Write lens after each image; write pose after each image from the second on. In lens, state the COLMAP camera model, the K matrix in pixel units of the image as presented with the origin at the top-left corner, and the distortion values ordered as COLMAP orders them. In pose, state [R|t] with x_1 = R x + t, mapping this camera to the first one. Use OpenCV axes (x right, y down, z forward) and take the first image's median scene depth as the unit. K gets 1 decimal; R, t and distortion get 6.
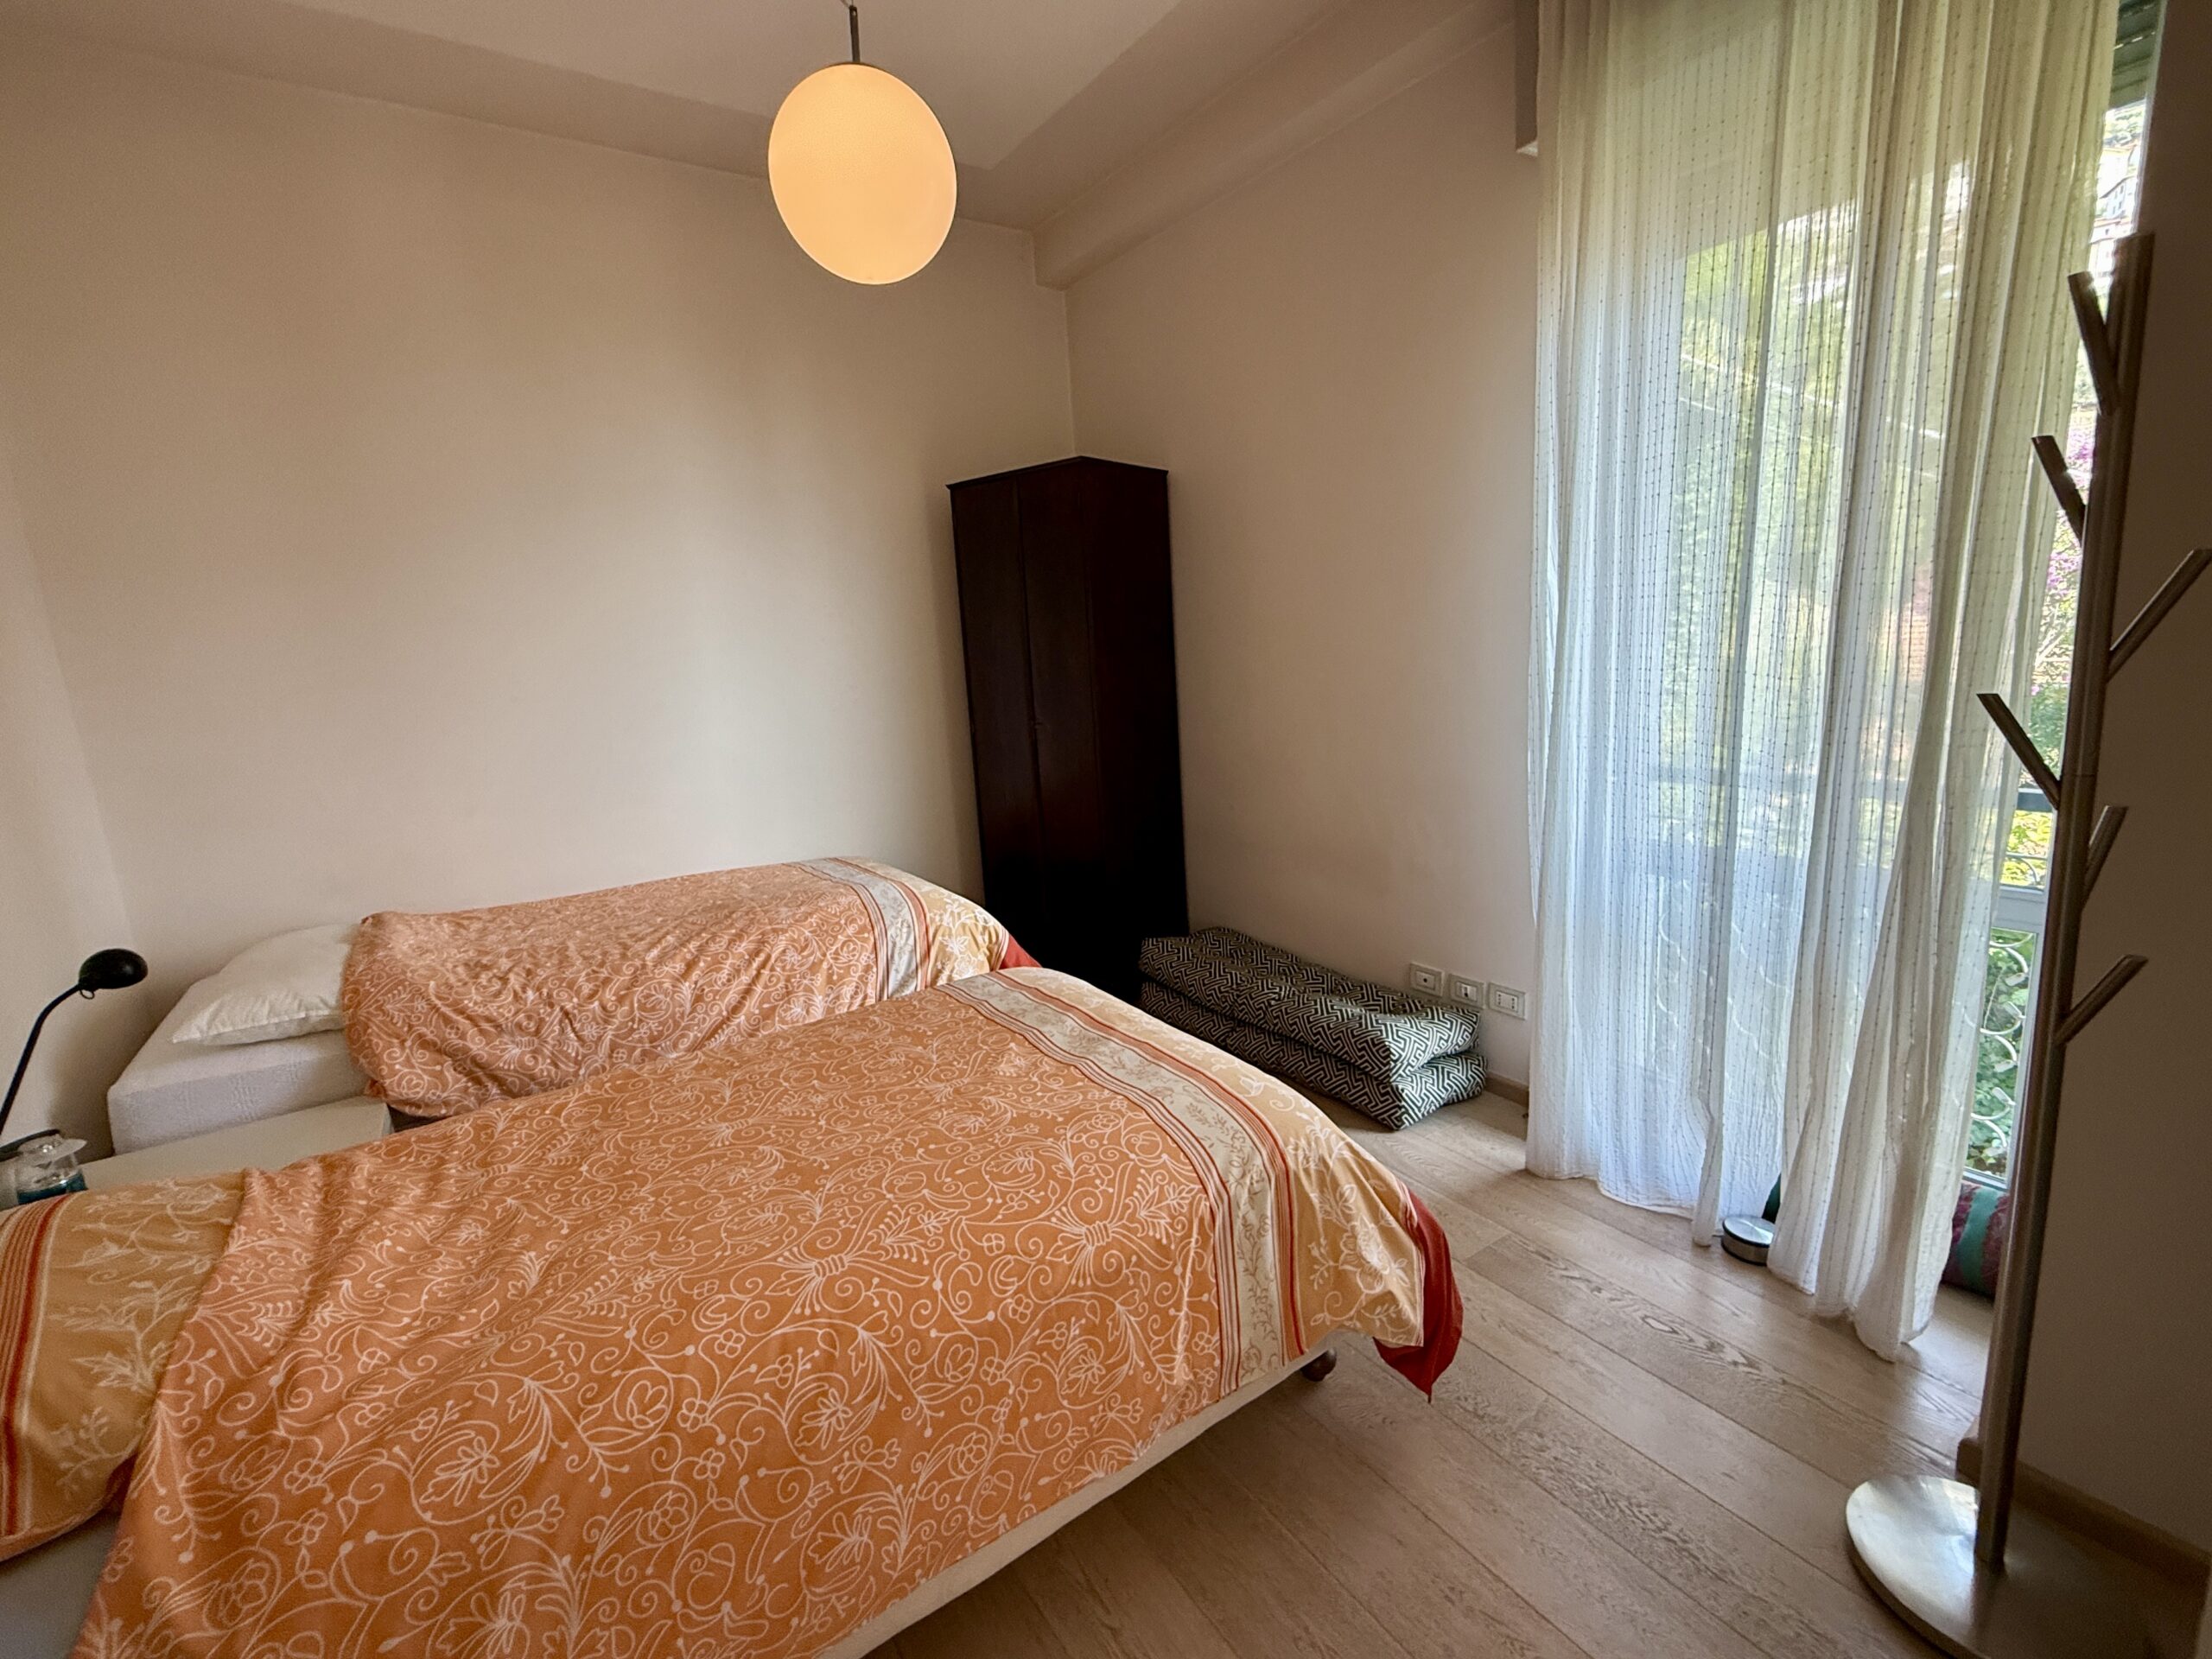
lens RADIAL K [[974.5, 0, 1099.3], [0, 974.5, 829.4], [0, 0, 1]] dist [0.006177, -0.002081]
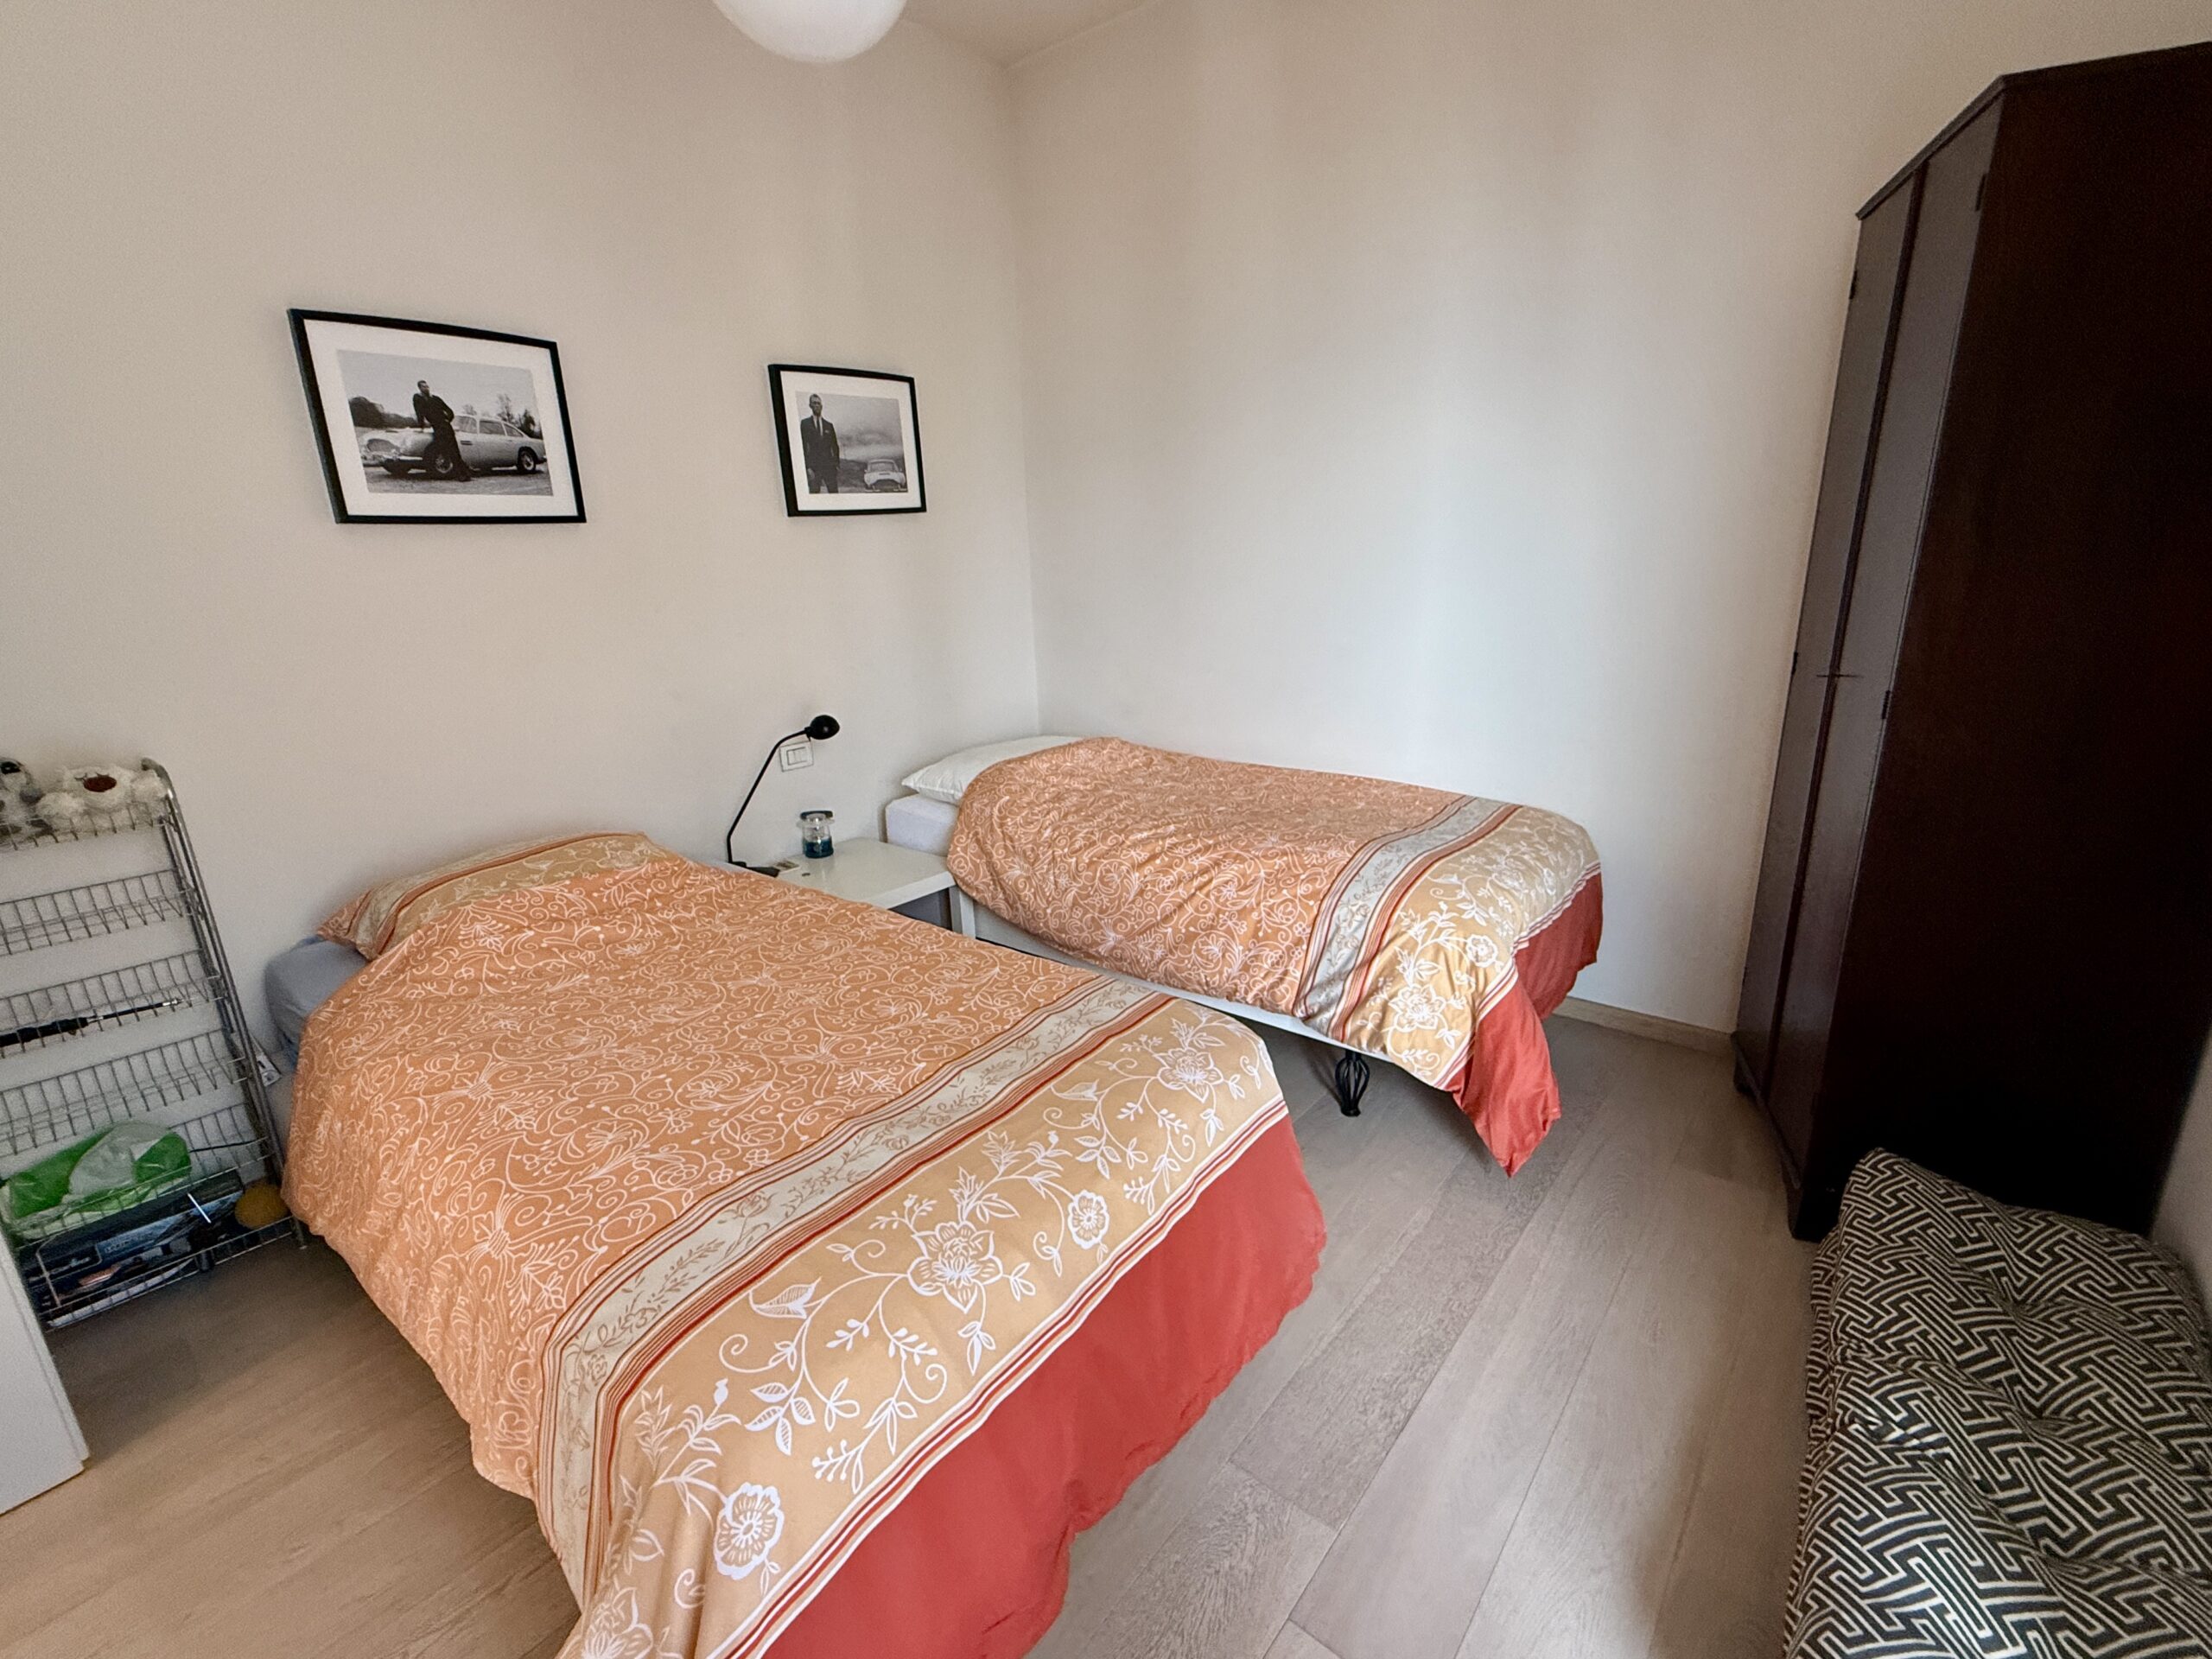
lens RADIAL K [[974.5, 0, 1097.2], [0, 974.5, 827.0], [0, 0, 1]] dist [0.006177, -0.002081]
pose [[0.281641, 0.307377, -0.908954, 0.439608], [-0.162392, 0.948905, 0.270569, -0.144835], [0.945678, 0.071403, 0.317166, 0.620816]]
